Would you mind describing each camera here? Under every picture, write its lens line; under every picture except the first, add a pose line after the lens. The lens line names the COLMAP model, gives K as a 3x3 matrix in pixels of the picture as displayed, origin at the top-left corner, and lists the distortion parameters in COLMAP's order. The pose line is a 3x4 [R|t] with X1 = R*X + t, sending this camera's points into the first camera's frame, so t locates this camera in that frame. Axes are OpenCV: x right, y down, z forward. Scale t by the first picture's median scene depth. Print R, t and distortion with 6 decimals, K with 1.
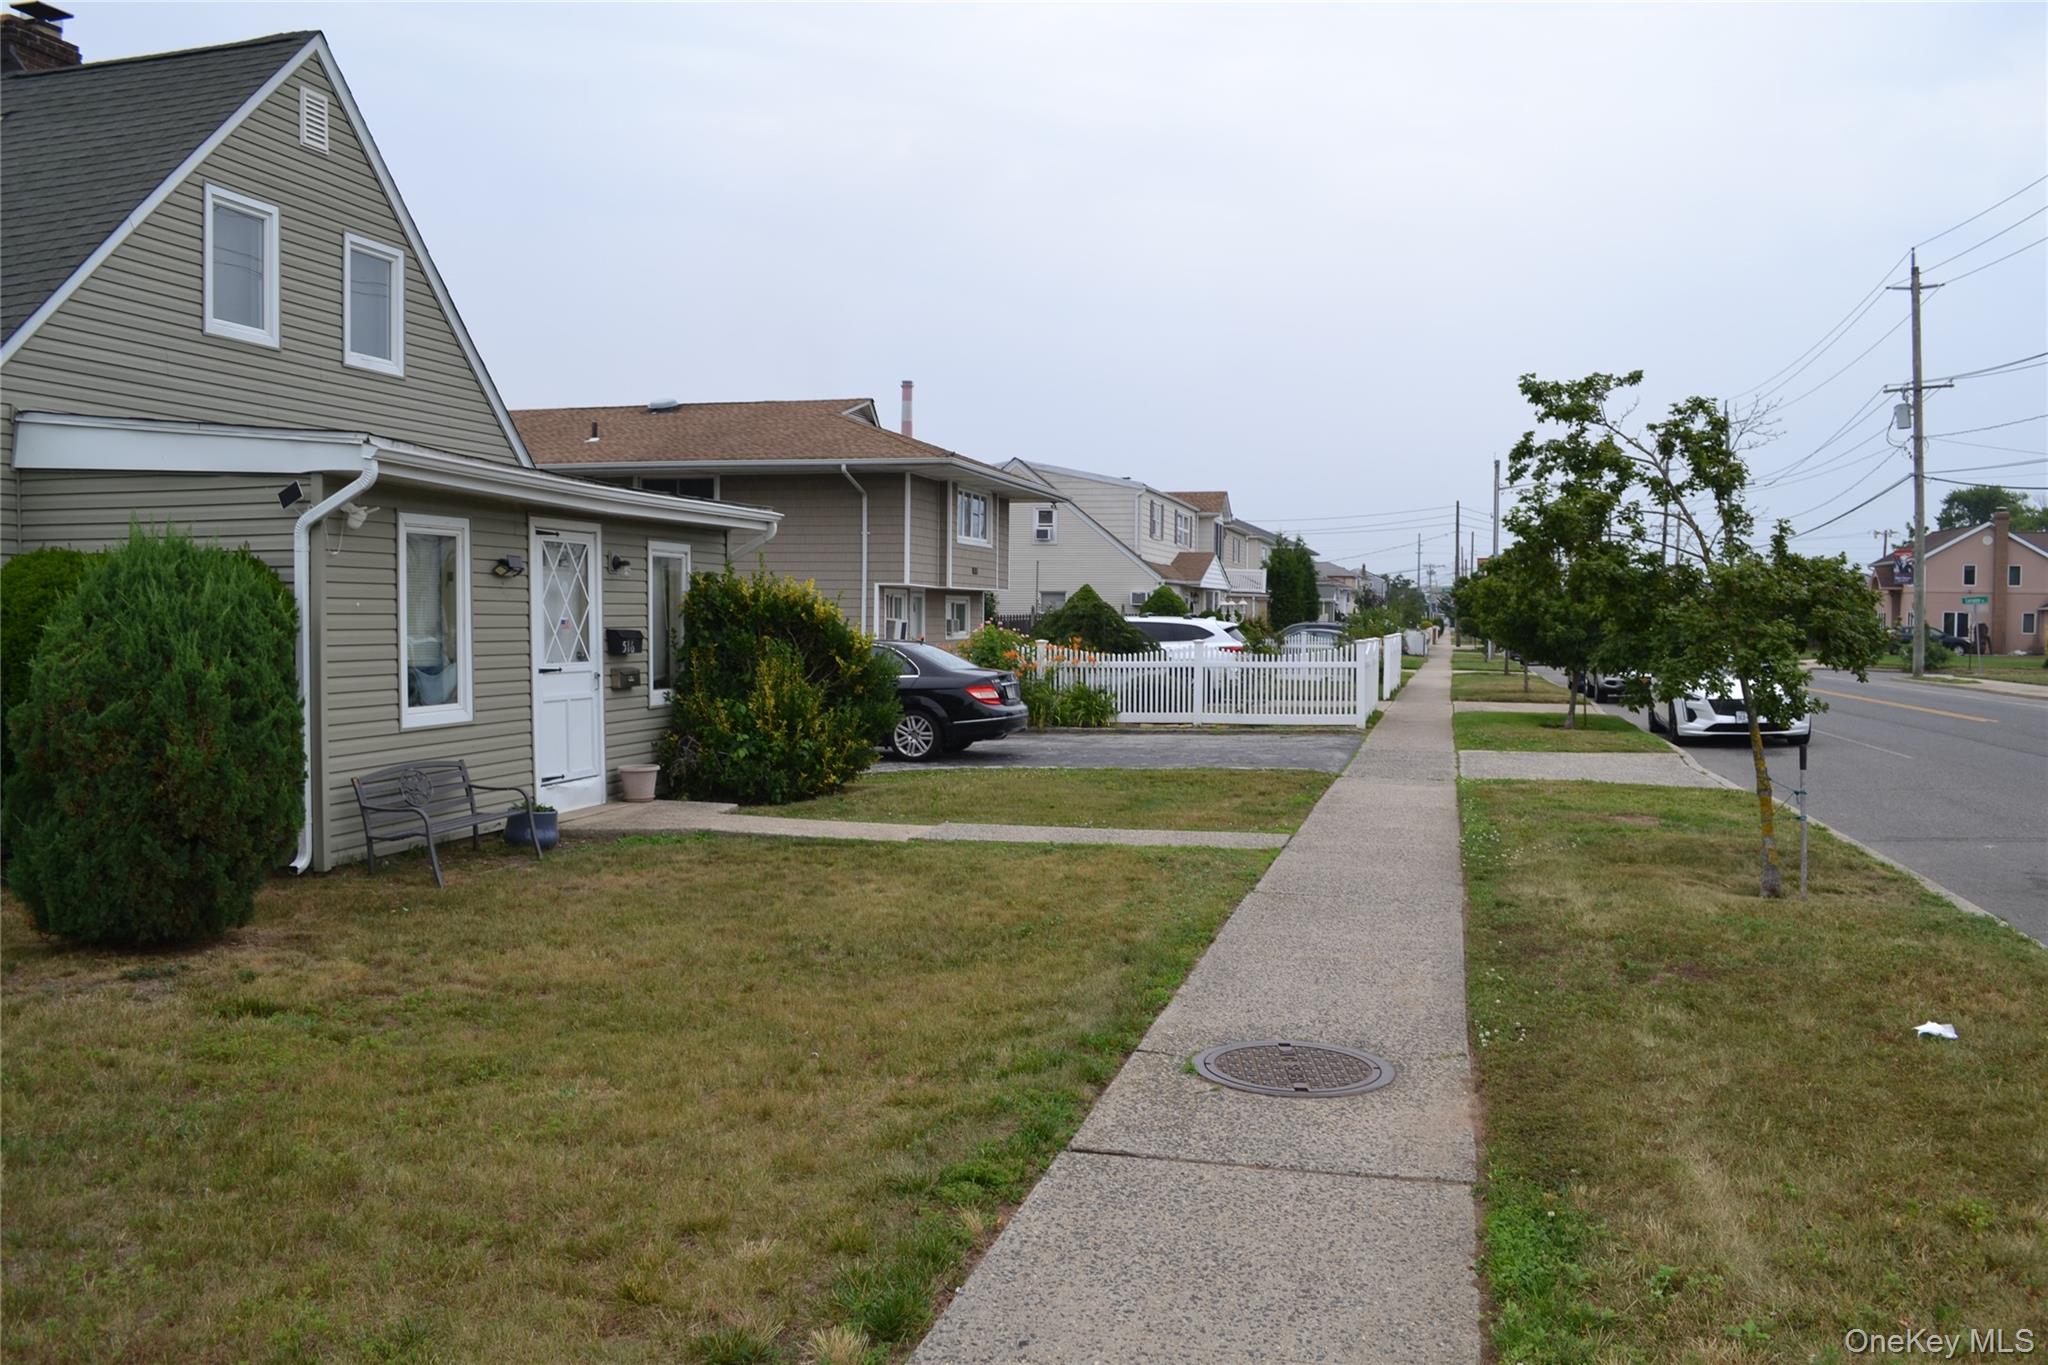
lens RADIAL K [[1651.3, 0, 1024.0], [0, 1651.3, 682.5], [0, 0, 1]] dist [-0.083155, 0.014372]
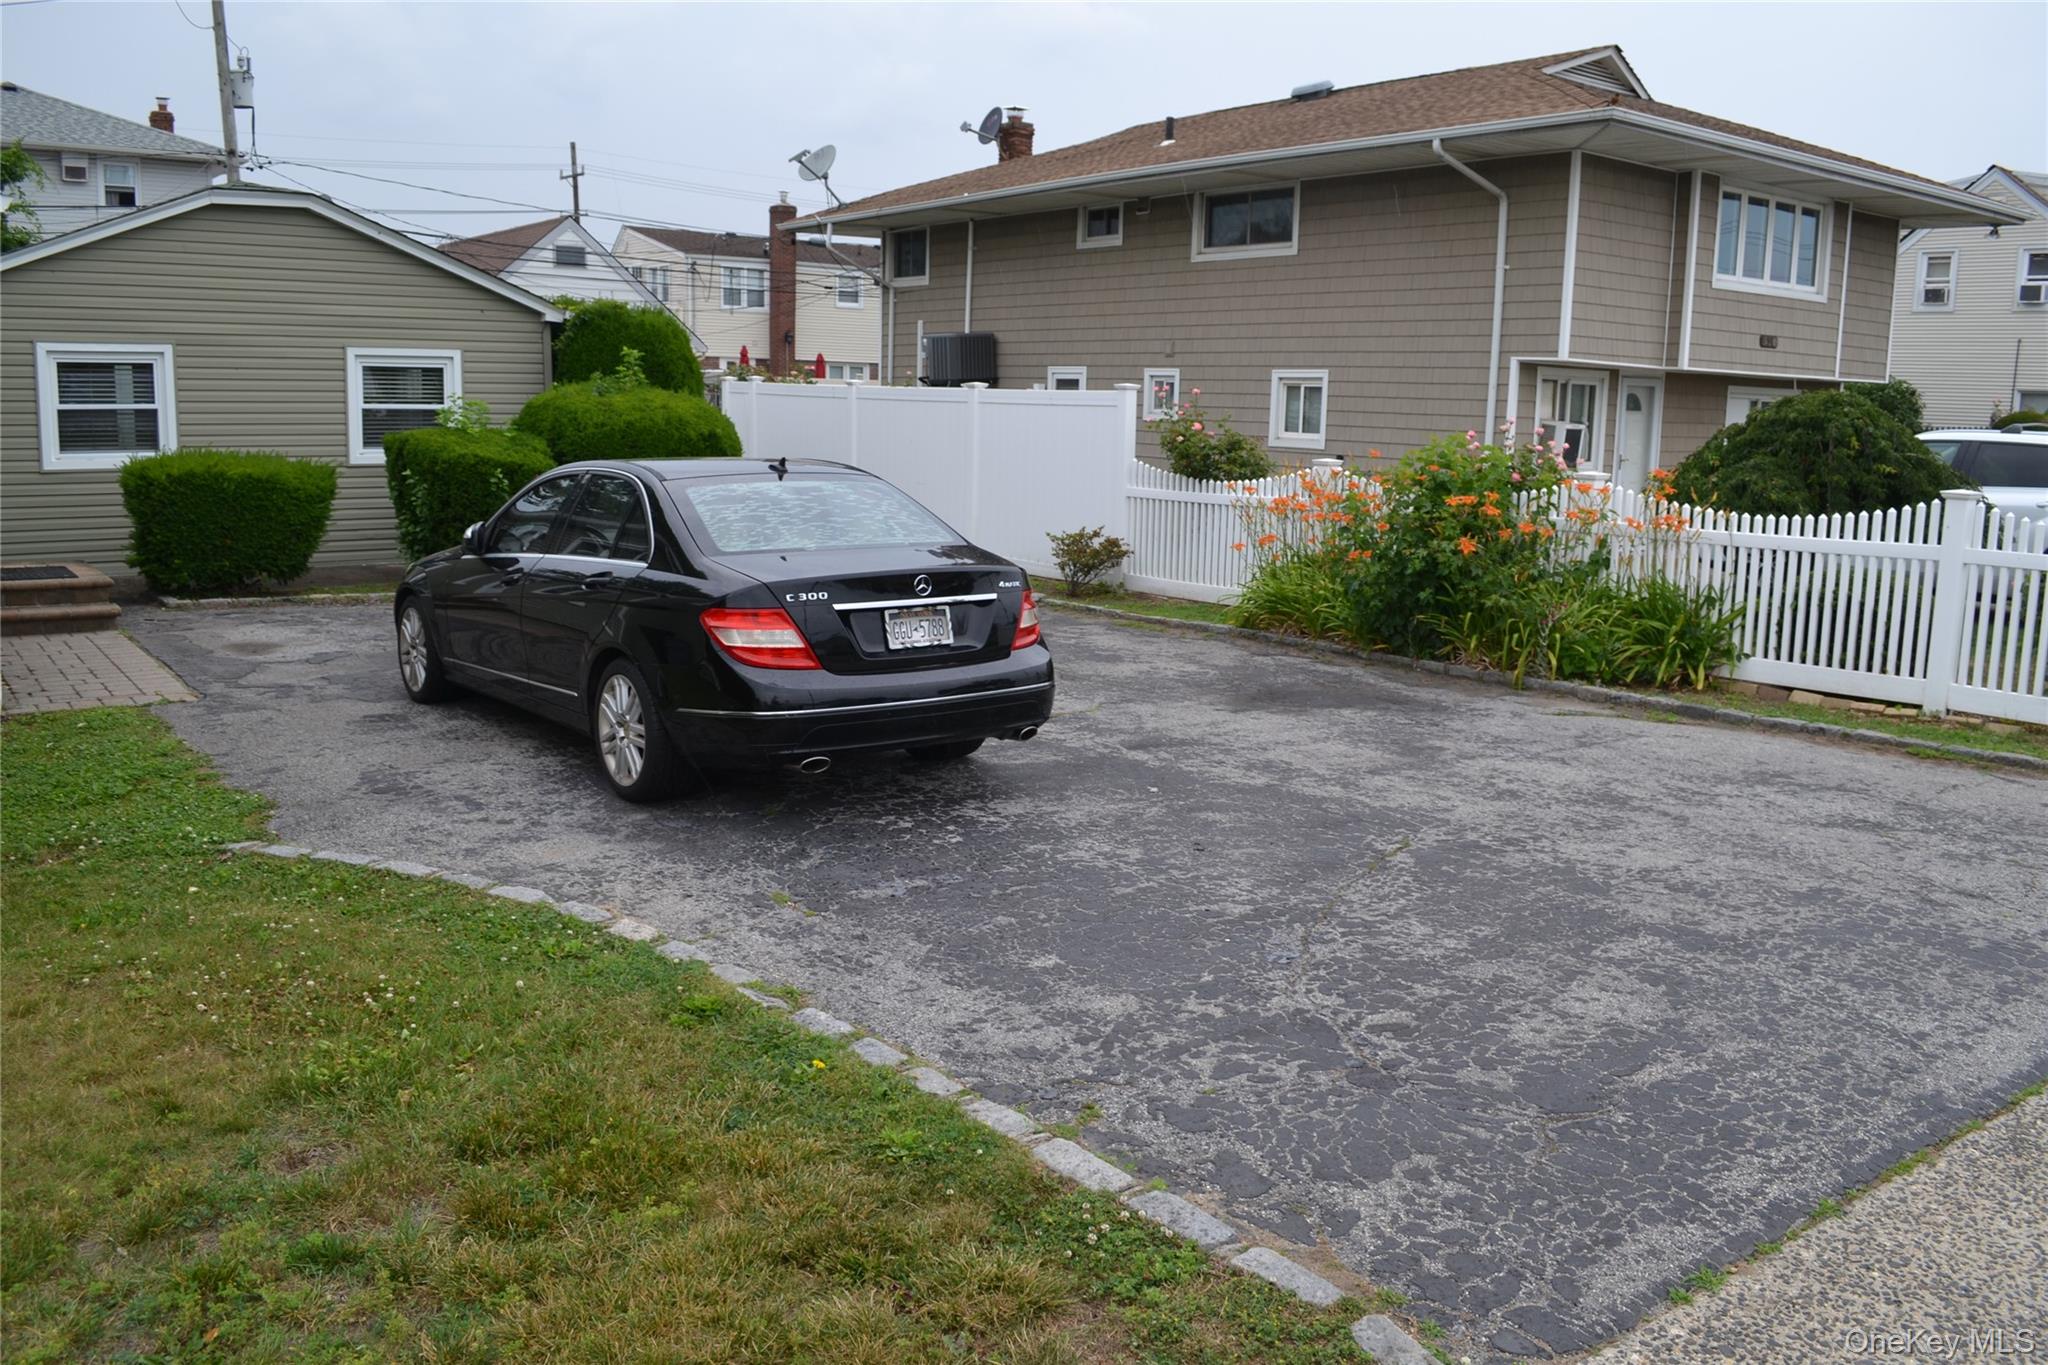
lens RADIAL K [[1651.3, 0, 1024.0], [0, 1651.3, 682.5], [0, 0, 1]] dist [-0.083155, 0.014372]
pose [[0.787218, 0.114758, -0.605903, 0.128871], [-0.041777, 0.990200, 0.133265, -0.017513], [0.615258, -0.079596, 0.784297, 0.450085]]
